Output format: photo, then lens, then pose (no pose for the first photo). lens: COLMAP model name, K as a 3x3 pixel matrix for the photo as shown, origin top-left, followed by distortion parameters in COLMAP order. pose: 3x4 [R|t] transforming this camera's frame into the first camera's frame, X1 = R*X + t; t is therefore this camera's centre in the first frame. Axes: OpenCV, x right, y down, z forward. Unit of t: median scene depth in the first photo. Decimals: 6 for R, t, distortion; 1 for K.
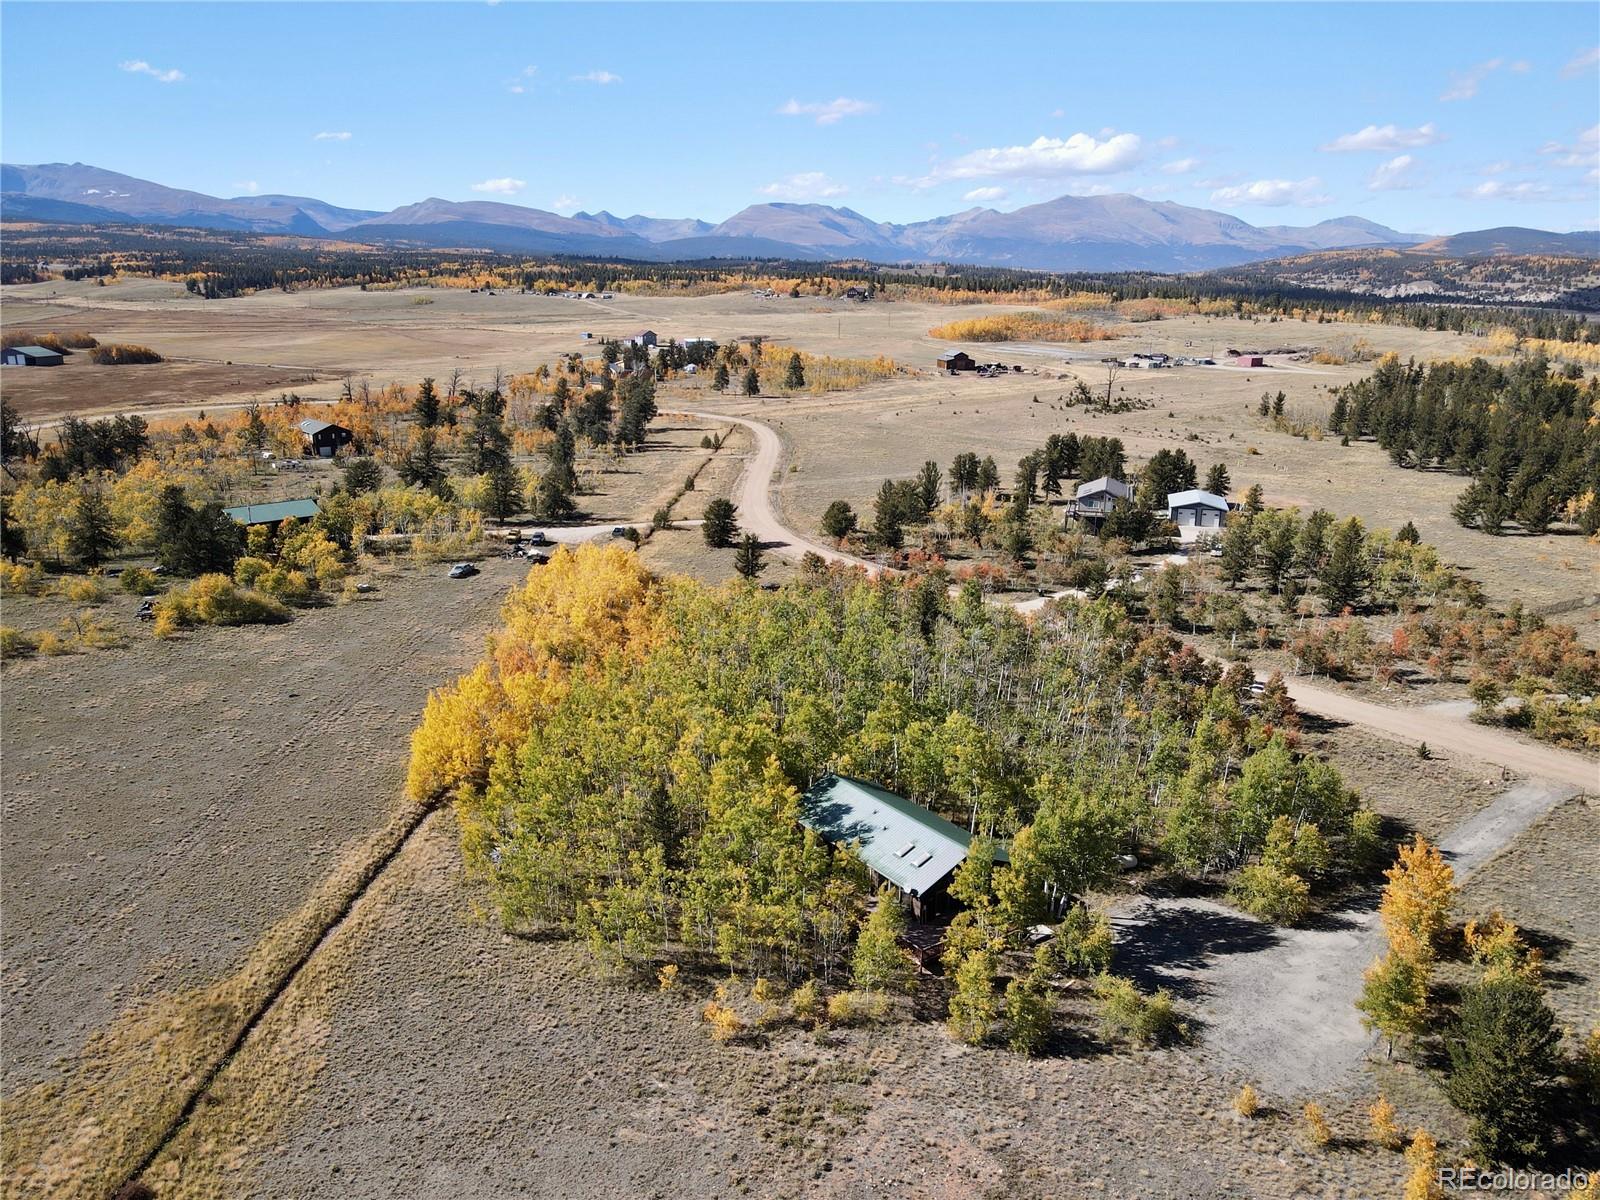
lens RADIAL K [[1179.2, 0, 800.0], [0, 1179.2, 600.0], [0, 0, 1]] dist [0.022733, 0.007199]
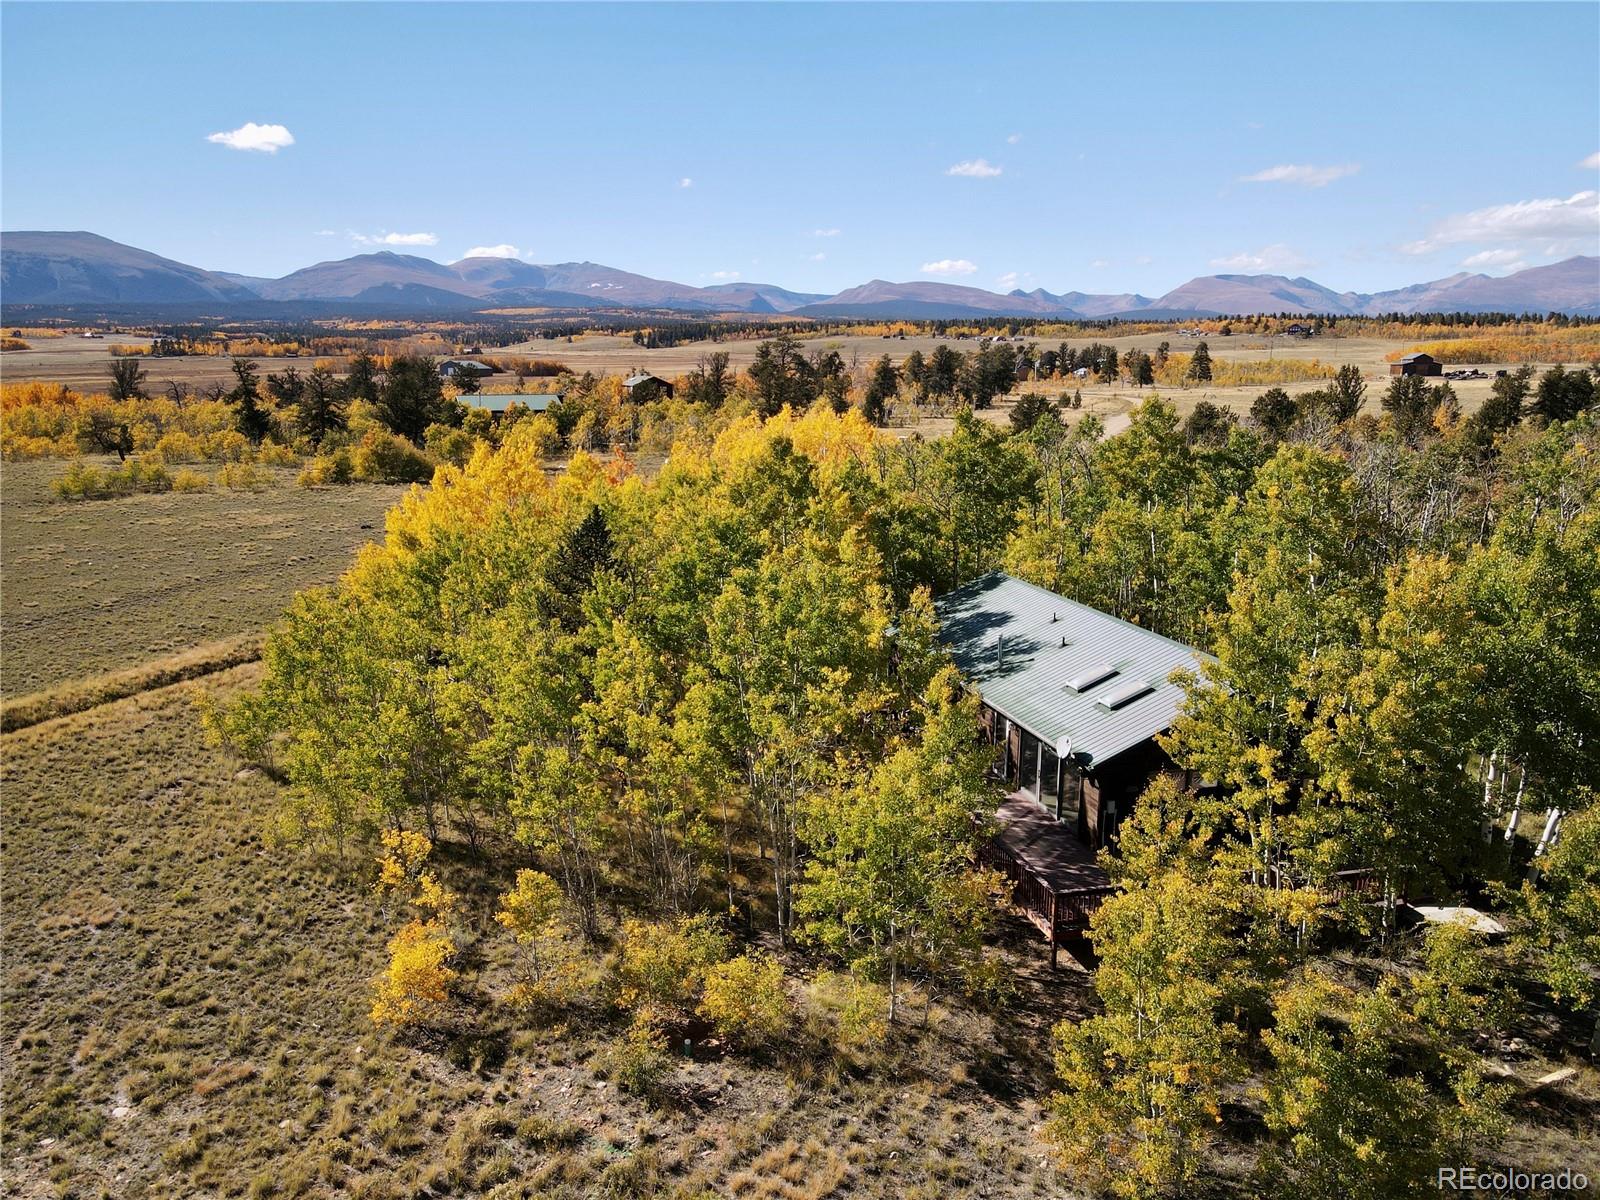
lens RADIAL K [[1194.9, 0, 800.0], [0, 1194.9, 600.0], [0, 0, 1]] dist [0.003137, 0.007897]
pose [[0.939351, 0.061340, -0.337427, 0.054068], [-0.083075, 0.995271, -0.050341, 0.088279], [0.332743, 0.075320, 0.940005, 0.242358]]
